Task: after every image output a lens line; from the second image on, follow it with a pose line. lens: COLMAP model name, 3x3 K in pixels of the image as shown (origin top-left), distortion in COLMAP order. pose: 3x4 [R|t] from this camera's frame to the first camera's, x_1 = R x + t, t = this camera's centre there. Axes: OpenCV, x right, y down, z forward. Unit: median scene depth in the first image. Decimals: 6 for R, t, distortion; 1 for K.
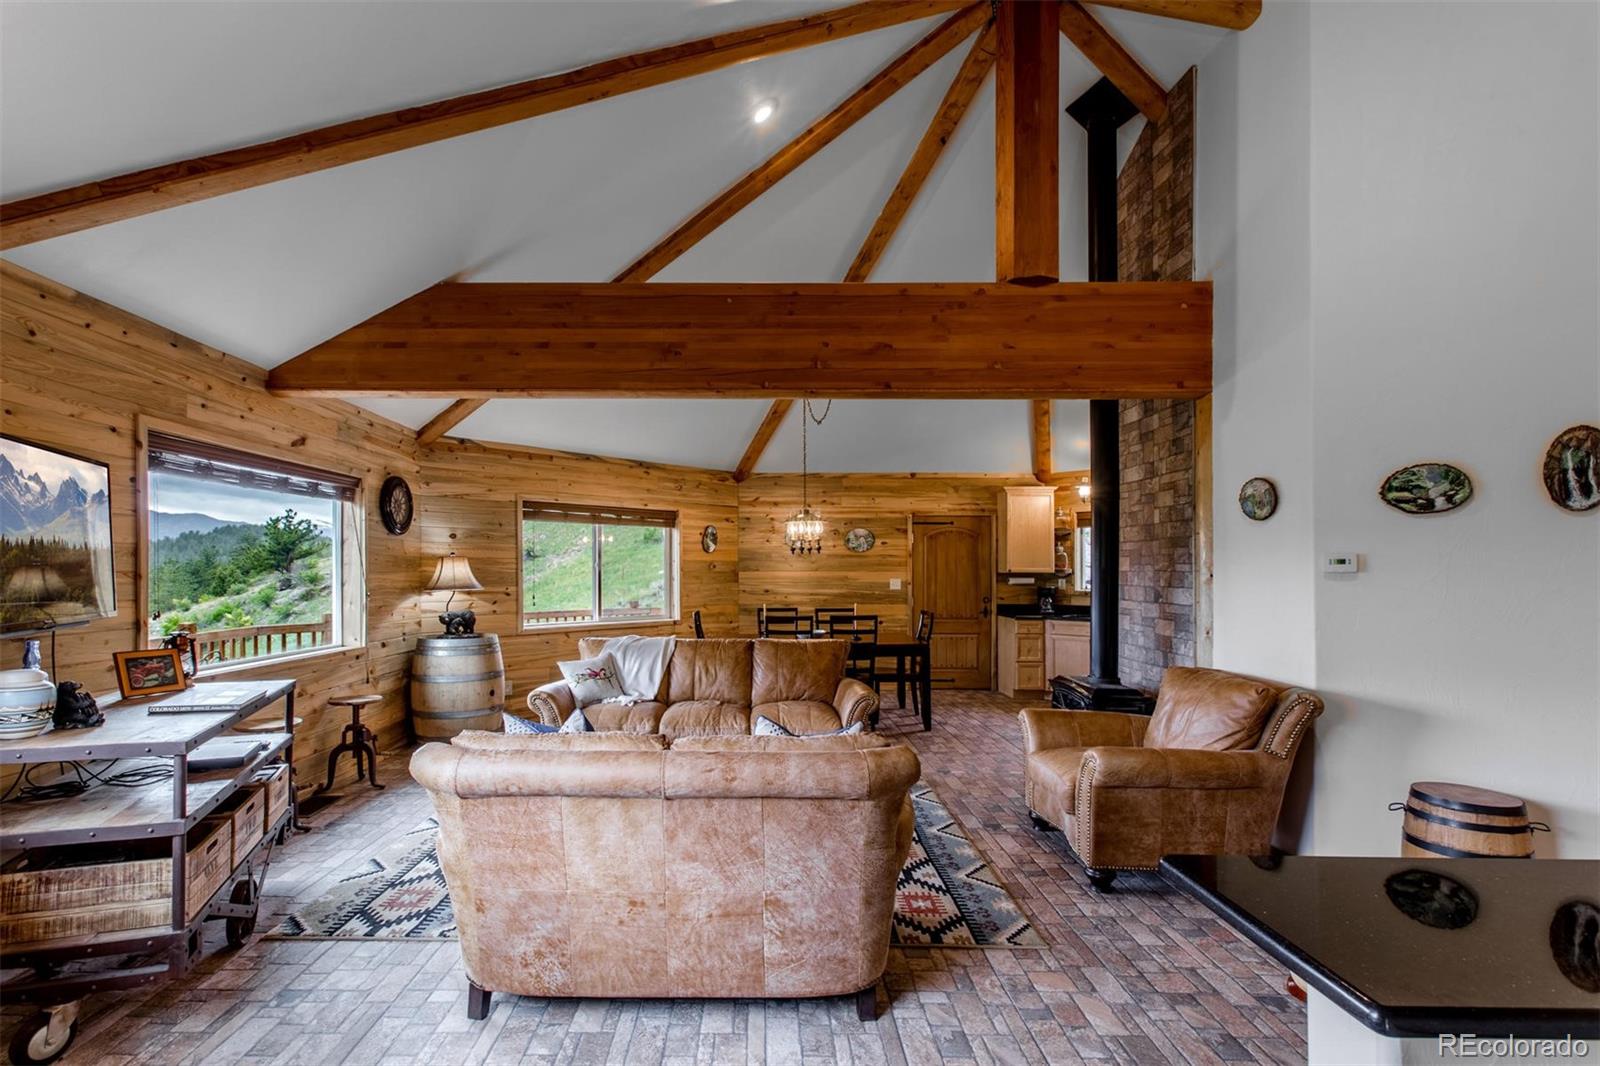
lens RADIAL K [[718.5, 0, 750.0], [0, 718.5, 570.6], [0, 0, 1]] dist [0.011856, -0.002286]
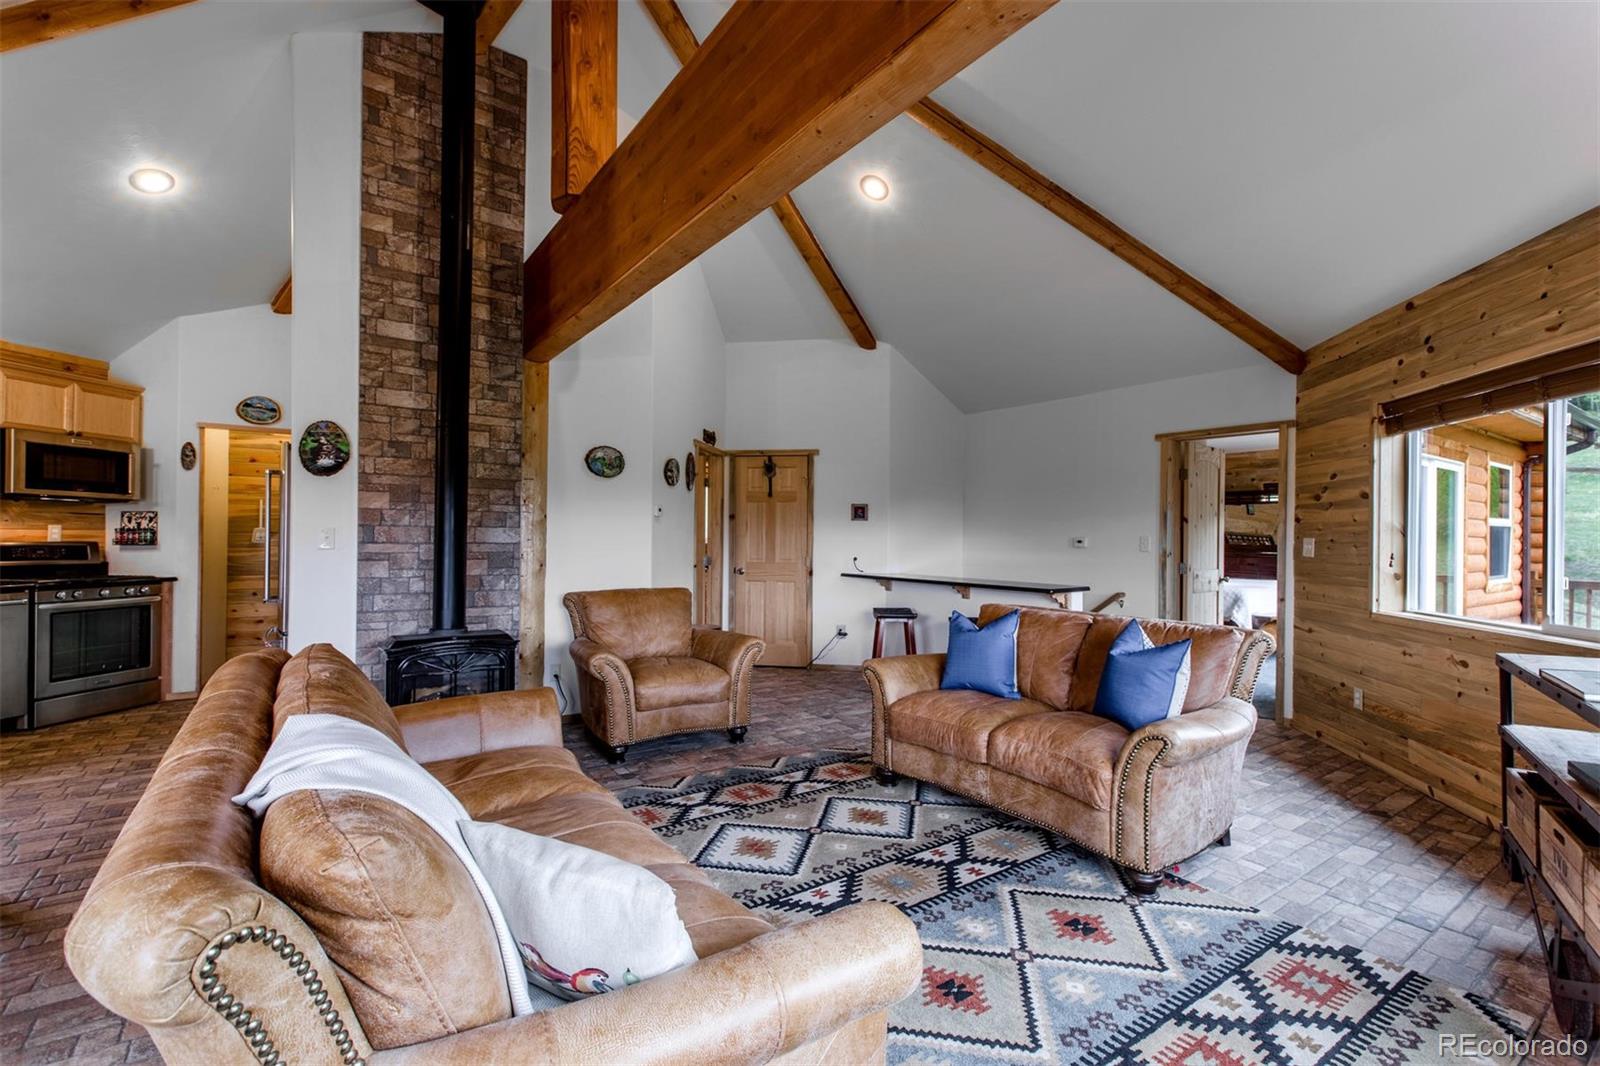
lens RADIAL K [[718.5, 0, 801.9], [0, 718.5, 531.3], [0, 0, 1]] dist [0.011856, -0.002286]
pose [[-0.585202, -0.001702, 0.810886, -0.482193], [-0.009726, 0.999941, -0.004919, 0.027994], [-0.810829, -0.010765, -0.585184, 1.160473]]
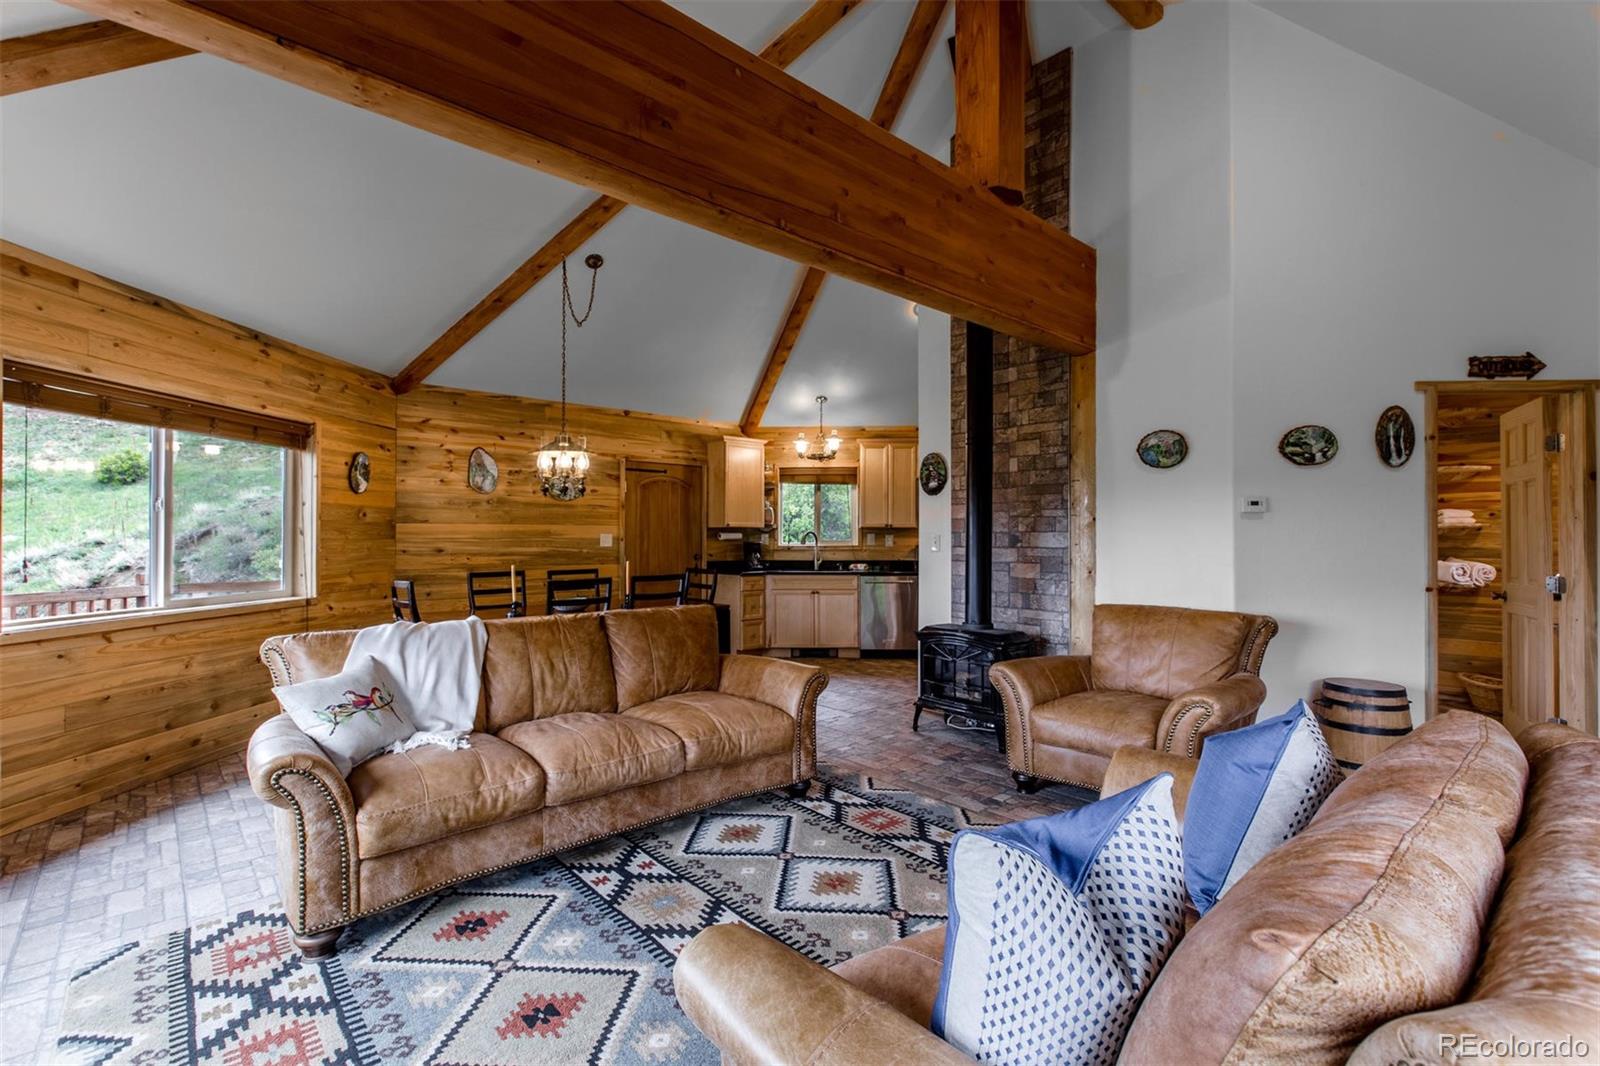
lens RADIAL K [[718.5, 0, 795.3], [0, 718.5, 527.8], [0, 0, 1]] dist [0.011856, -0.002286]
pose [[0.736761, 0.008846, 0.676096, -0.363490], [0.001820, 0.999885, -0.015066, 0.030206], [-0.676151, 0.012330, 0.736660, 0.436825]]
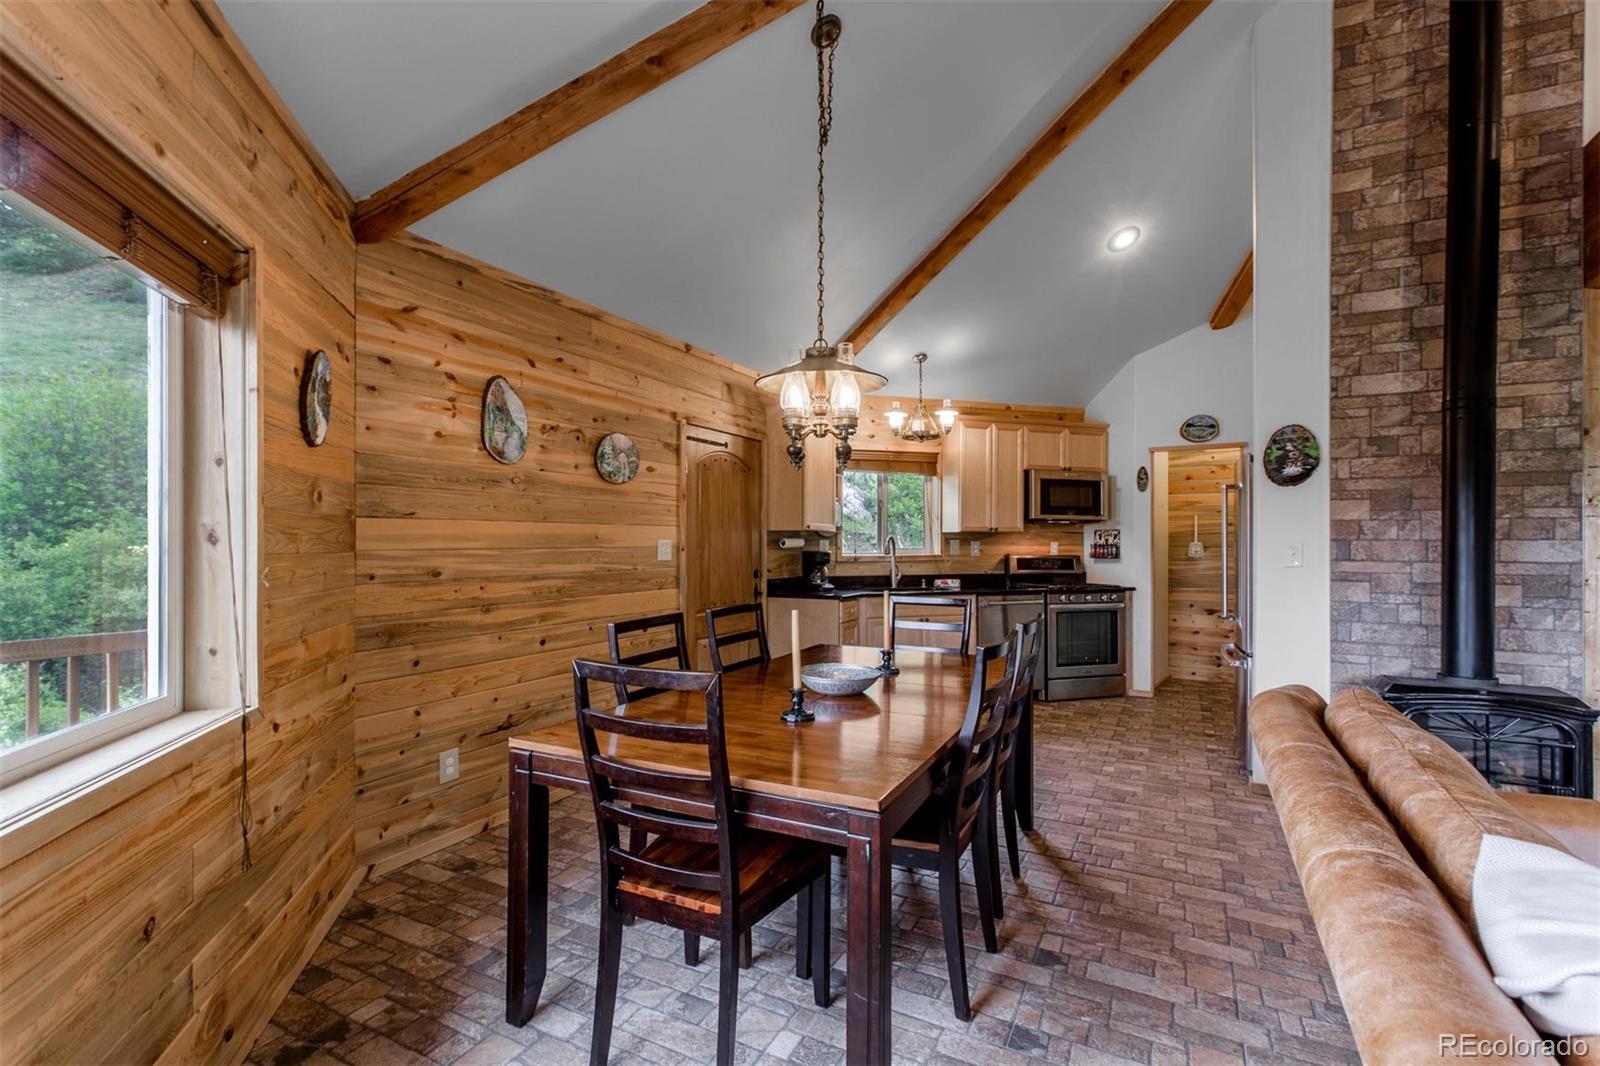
lens RADIAL K [[718.5, 0, 802.8], [0, 718.5, 542.3], [0, 0, 1]] dist [0.011856, -0.002286]
pose [[0.458240, -0.001087, 0.888828, -0.385265], [0.001771, 0.999998, 0.000311, 0.022918], [-0.888827, 0.001431, 0.458241, 1.230607]]
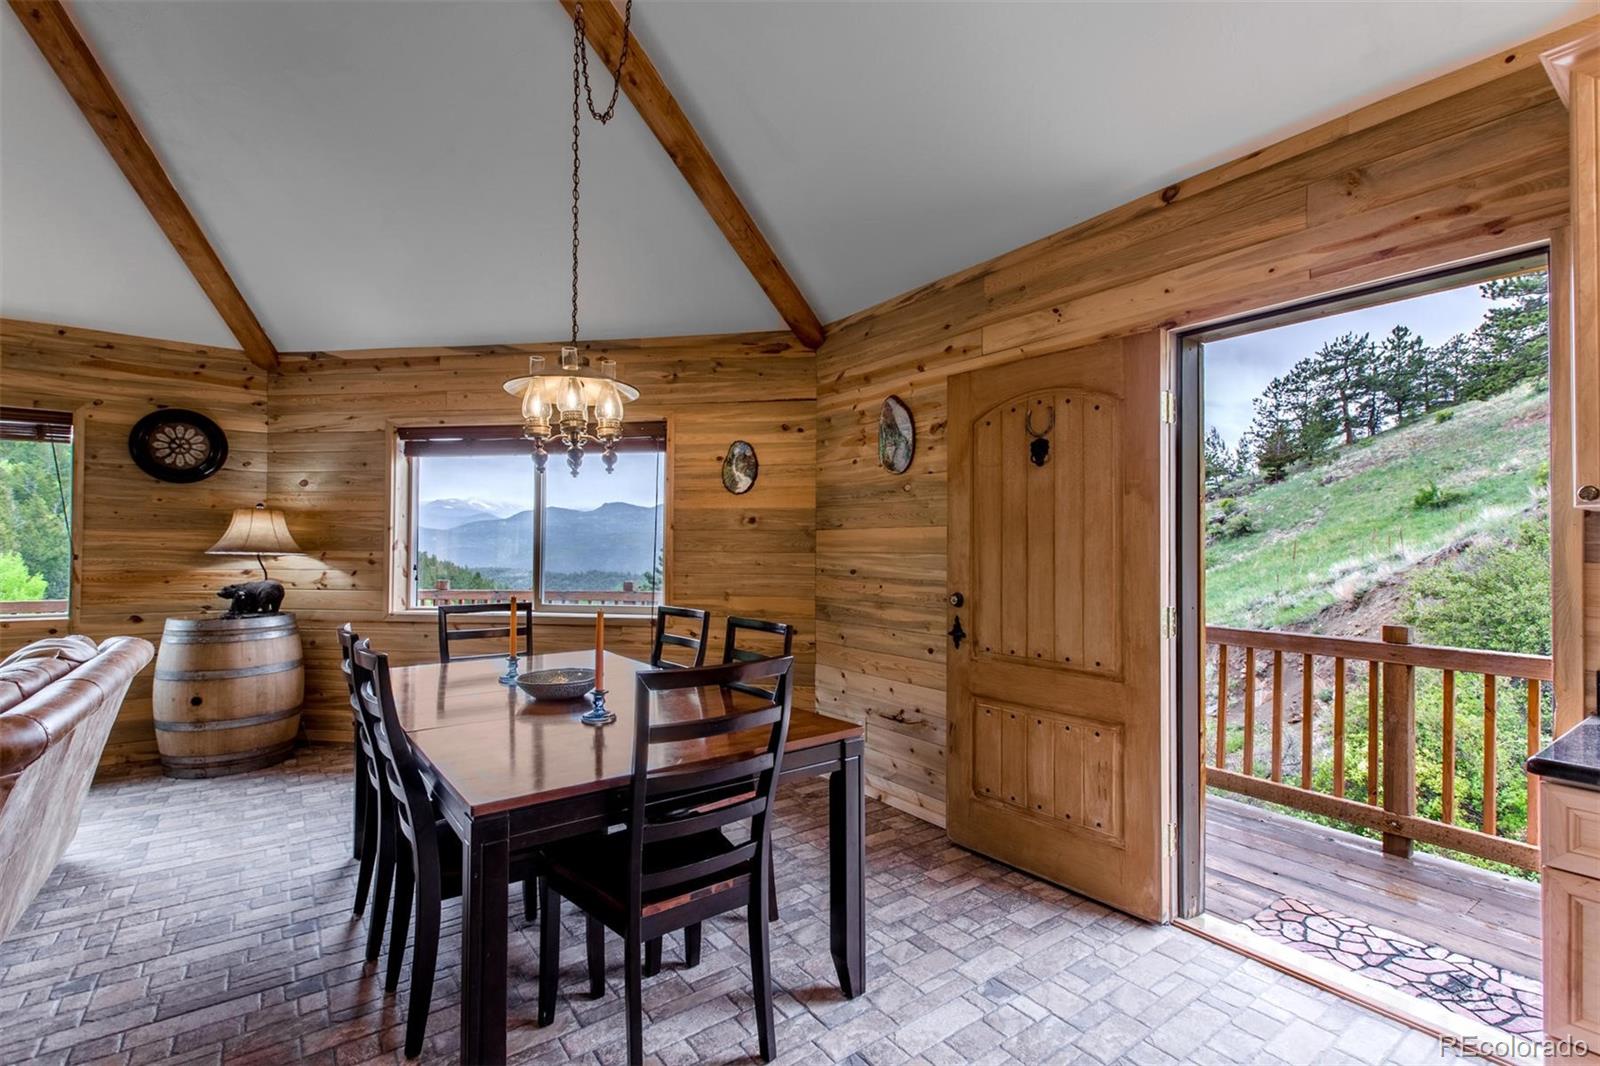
lens RADIAL K [[718.5, 0, 800.0], [0, 718.5, 534.8], [0, 0, 1]] dist [0.011856, -0.002286]
pose [[0.601476, -0.012281, -0.798796, 0.671214], [-0.004305, 0.999817, -0.018614, 0.024360], [0.798879, 0.014635, 0.601314, 1.274169]]
